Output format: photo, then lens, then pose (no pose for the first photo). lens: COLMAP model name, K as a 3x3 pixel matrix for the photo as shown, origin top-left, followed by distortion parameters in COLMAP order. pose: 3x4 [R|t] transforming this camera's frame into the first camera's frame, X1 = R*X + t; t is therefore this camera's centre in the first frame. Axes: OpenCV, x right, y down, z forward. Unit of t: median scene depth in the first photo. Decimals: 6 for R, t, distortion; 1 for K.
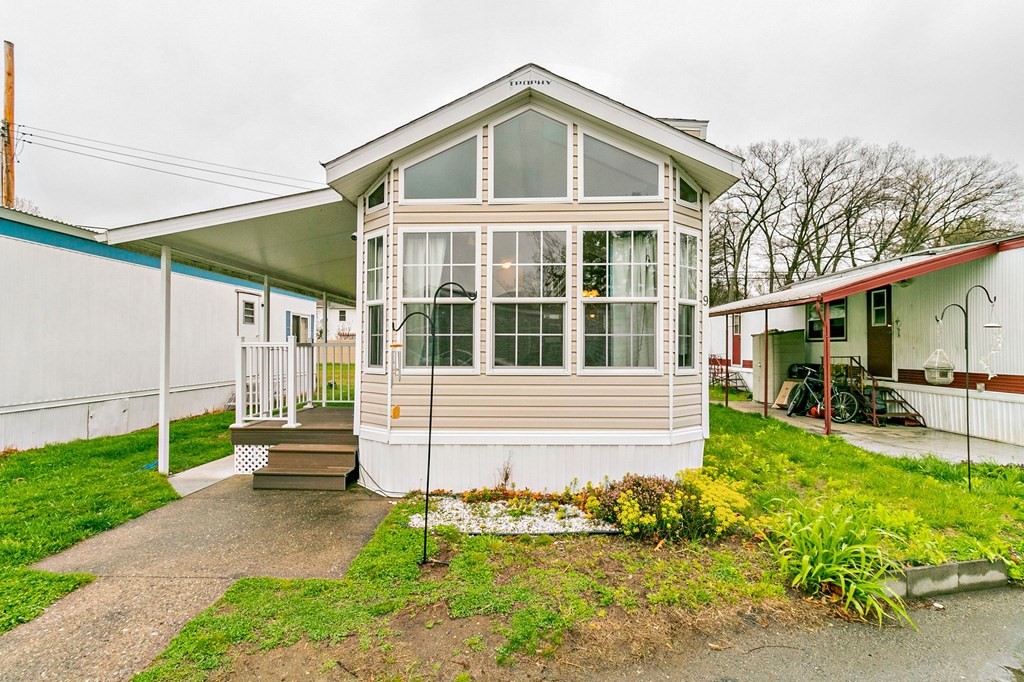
lens RADIAL K [[477.1, 0, 510.9], [0, 477.1, 340.7], [0, 0, 1]] dist [0.001565, 0.001916]
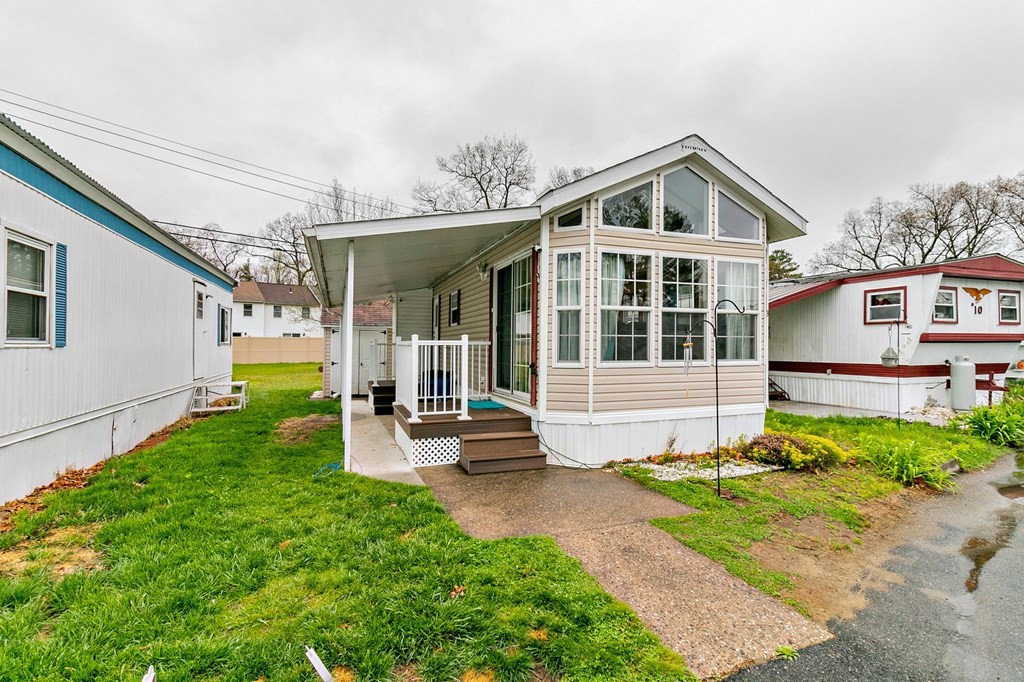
lens RADIAL K [[477.1, 0, 511.1], [0, 477.1, 343.0], [0, 0, 1]] dist [0.001565, 0.001916]
pose [[0.924956, 0.002604, 0.380066, -0.784965], [-0.005885, 0.999955, 0.007471, -0.001010], [-0.380029, -0.009147, 0.924929, -0.040897]]
